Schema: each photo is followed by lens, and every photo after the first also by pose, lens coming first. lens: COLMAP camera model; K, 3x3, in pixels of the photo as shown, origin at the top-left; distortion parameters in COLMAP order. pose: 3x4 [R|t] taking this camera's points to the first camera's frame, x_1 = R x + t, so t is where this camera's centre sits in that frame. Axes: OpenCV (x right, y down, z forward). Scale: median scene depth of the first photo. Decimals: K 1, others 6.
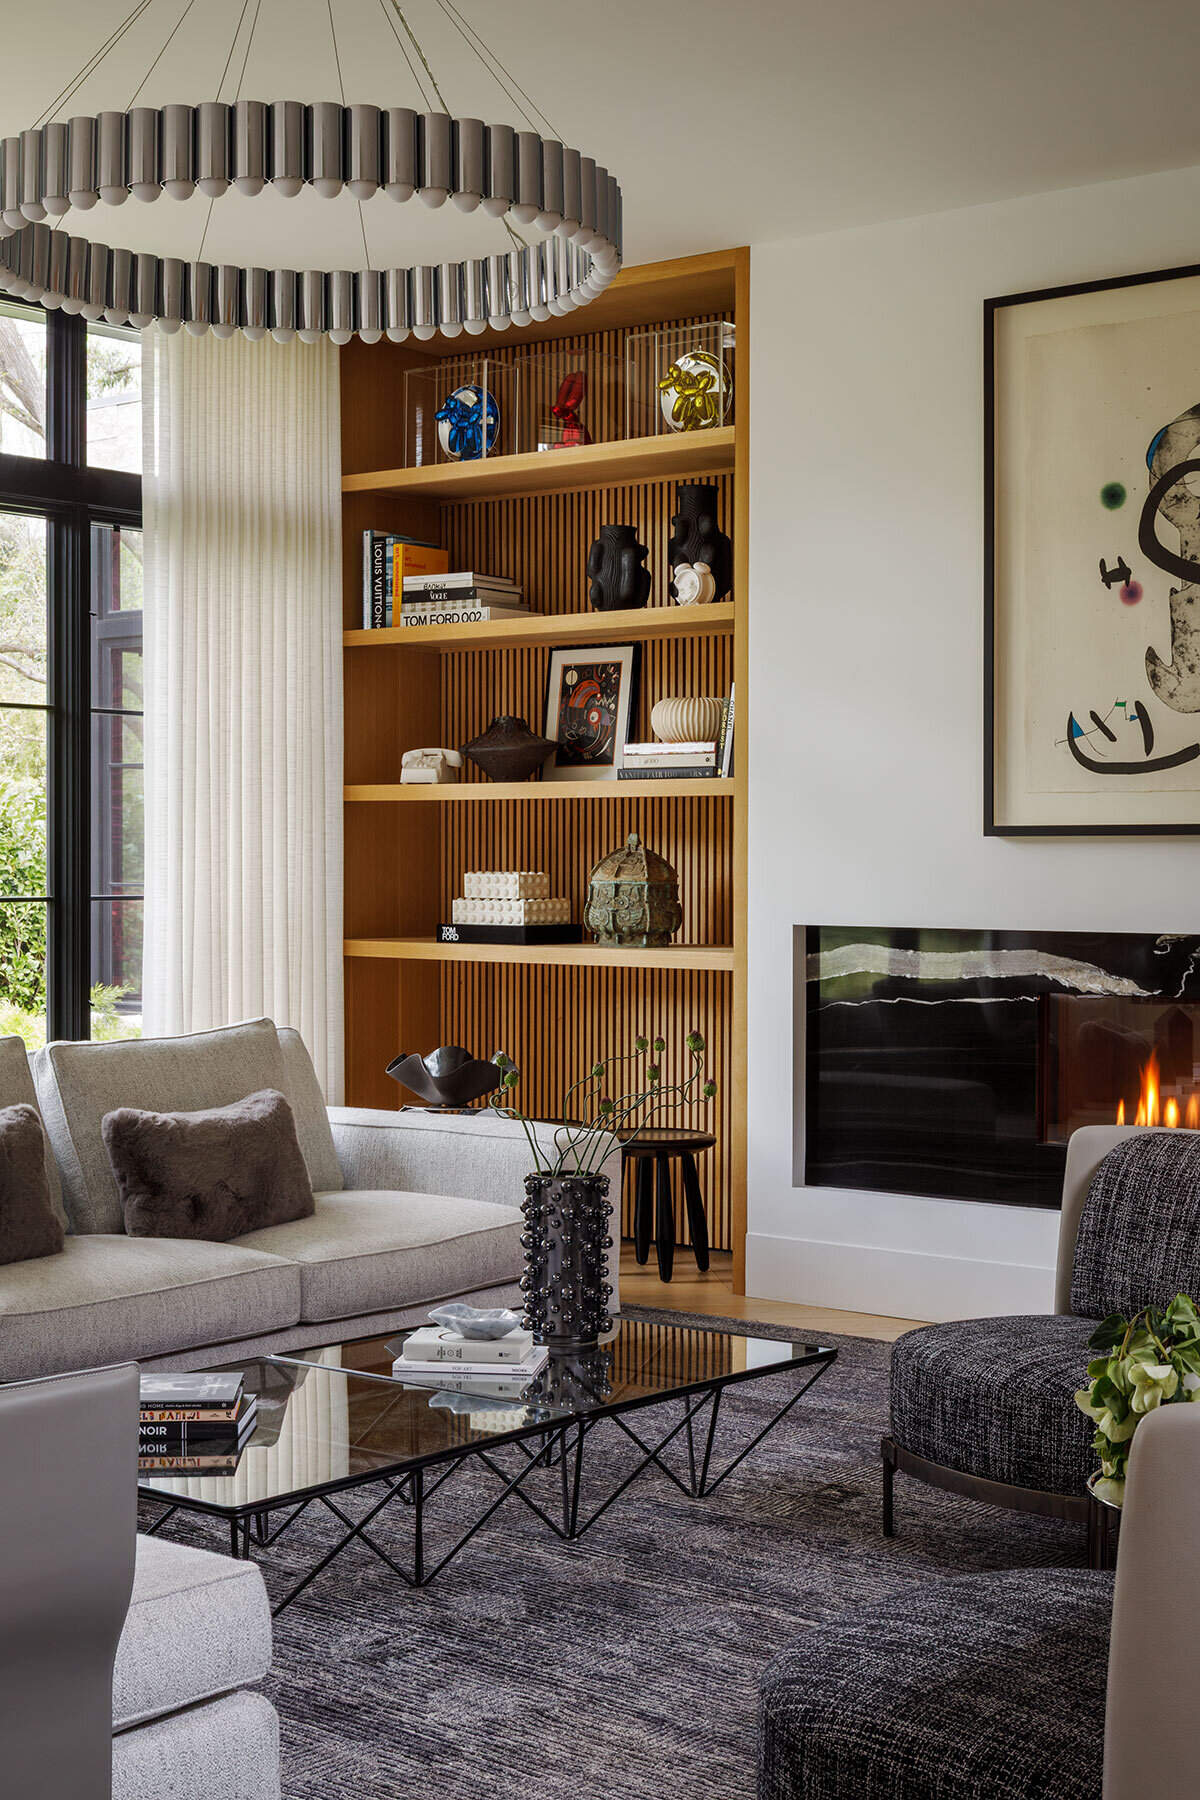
lens RADIAL K [[2555.7, 0, 600.0], [0, 2555.7, 900.0], [0, 0, 1]] dist [-0.032658, -0.043717]
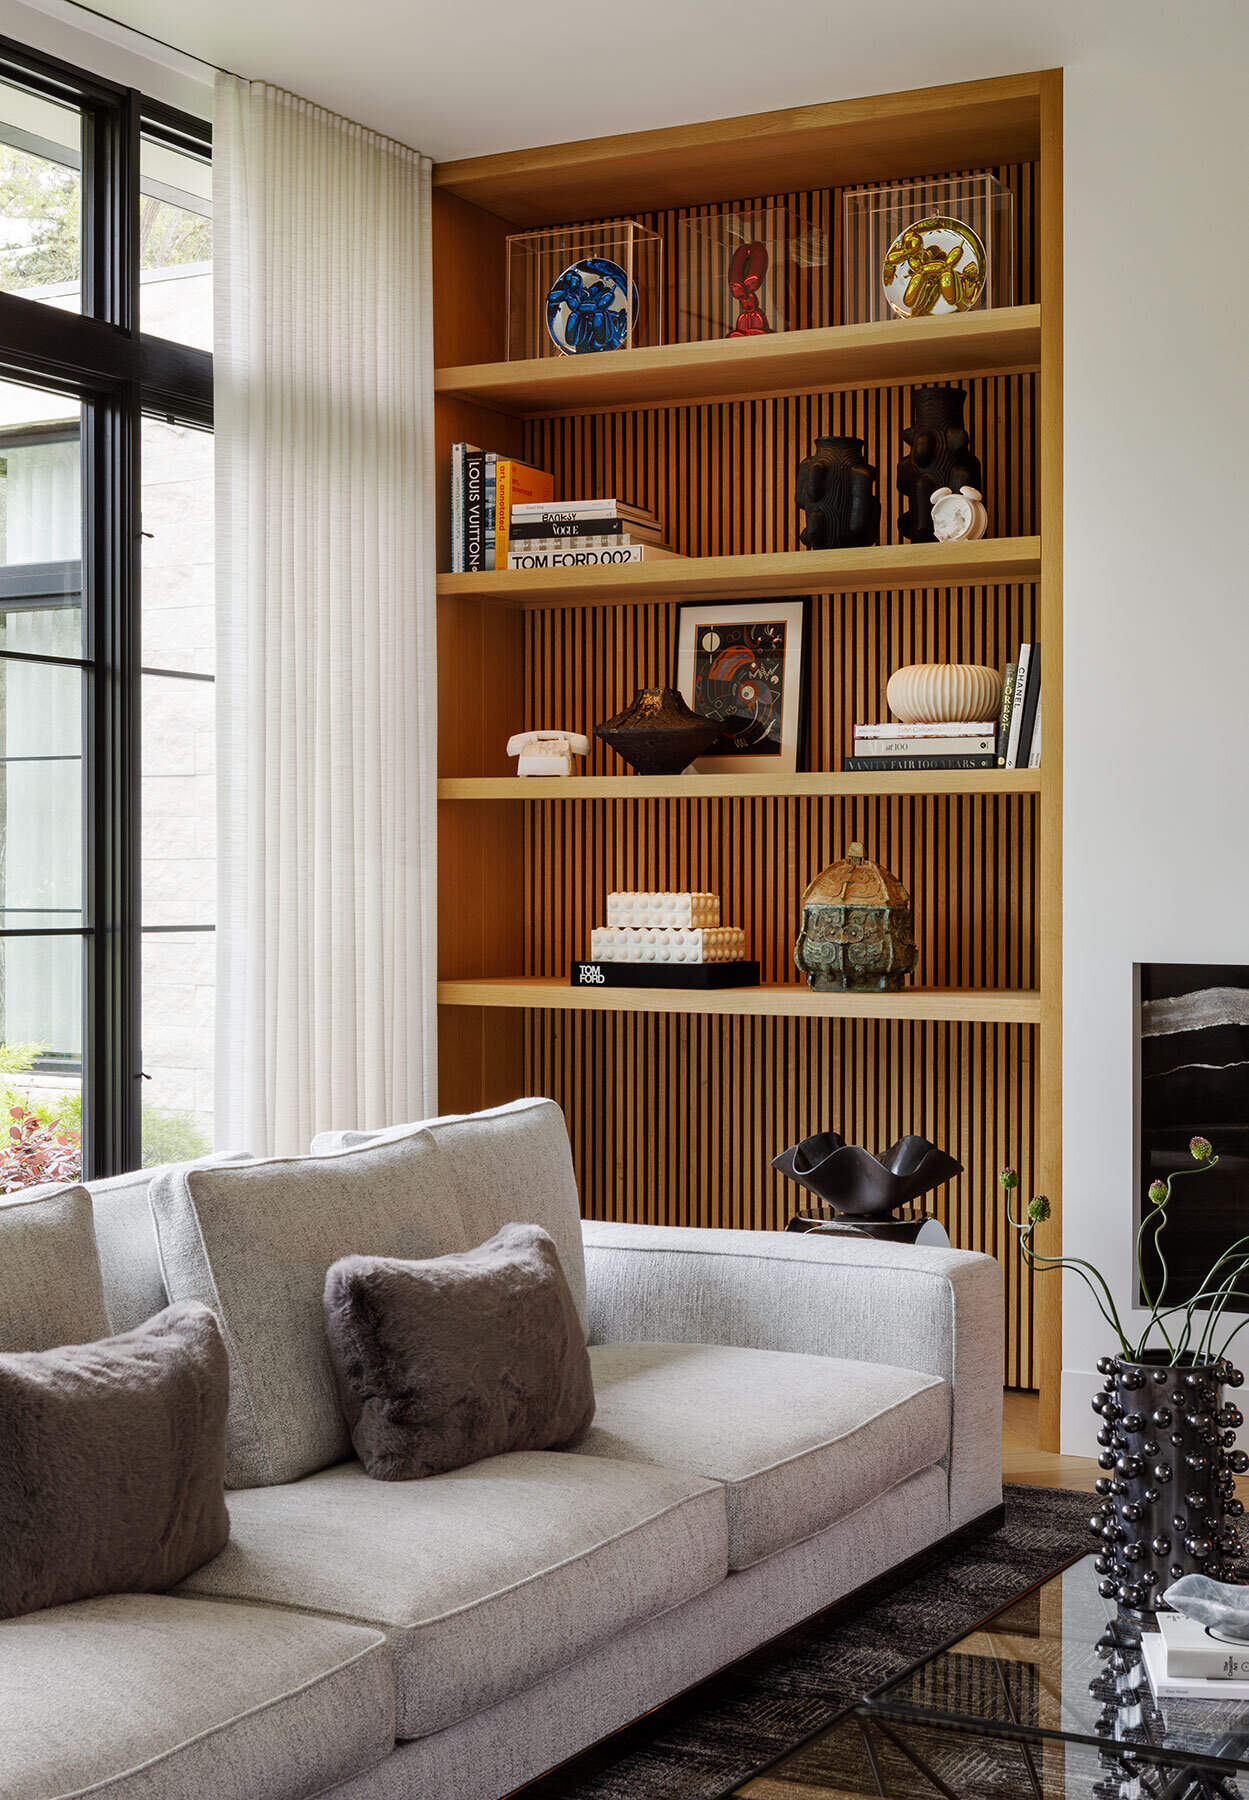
lens RADIAL K [[2574.3, 0, 624.5], [0, 2574.3, 900.0], [0, 0, 1]] dist [-0.034315, -0.020076]
pose [[0.983476, -0.001205, 0.181033, -0.190076], [0.002446, 0.999975, -0.006633, -0.003755], [-0.181021, 0.006966, 0.983455, 0.250705]]
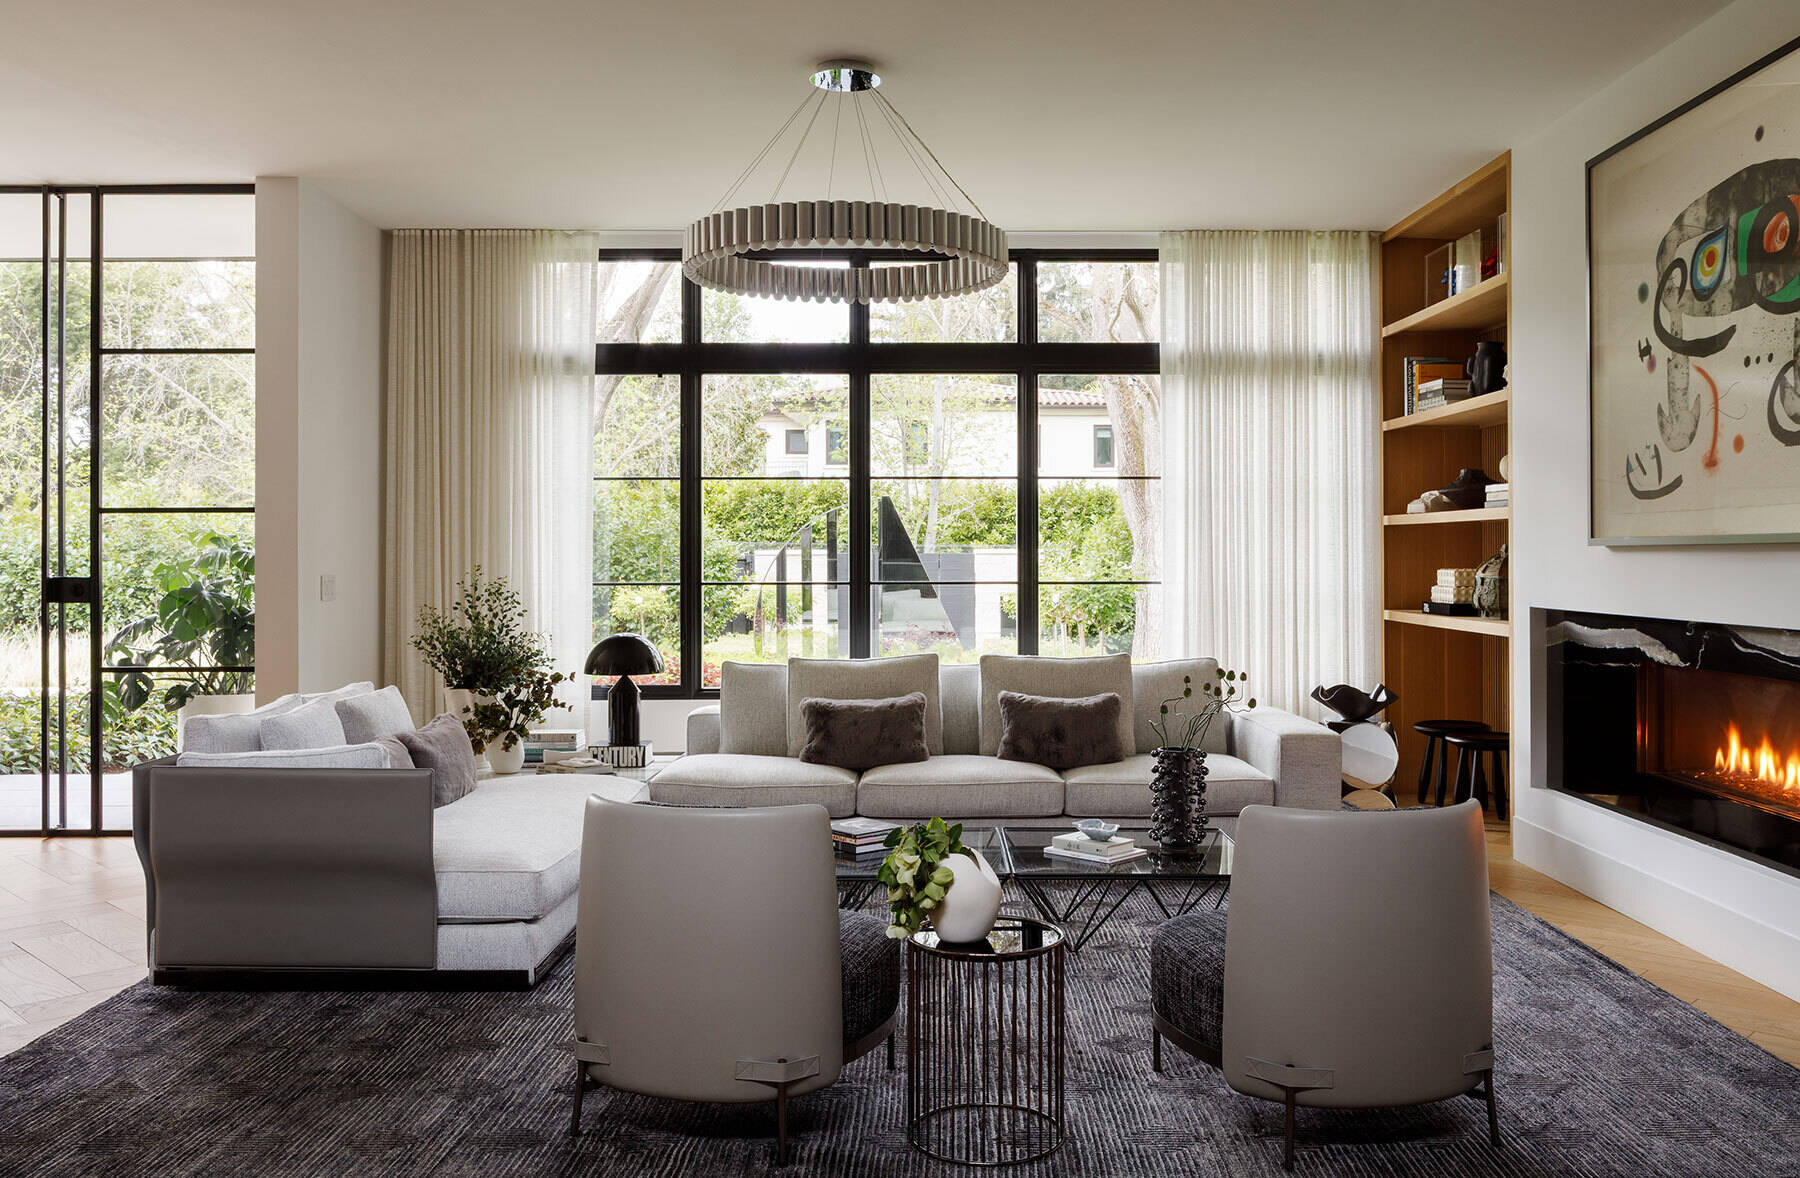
lens RADIAL K [[1488.9, 0, 900.8], [0, 1488.9, 551.2], [0, 0, 1]] dist [0.003906, 0.002861]
pose [[0.630251, -0.005912, -0.776369, 0.461496], [-0.008129, 0.999866, -0.014213, -0.006358], [0.776349, 0.015269, 0.630118, 0.165754]]
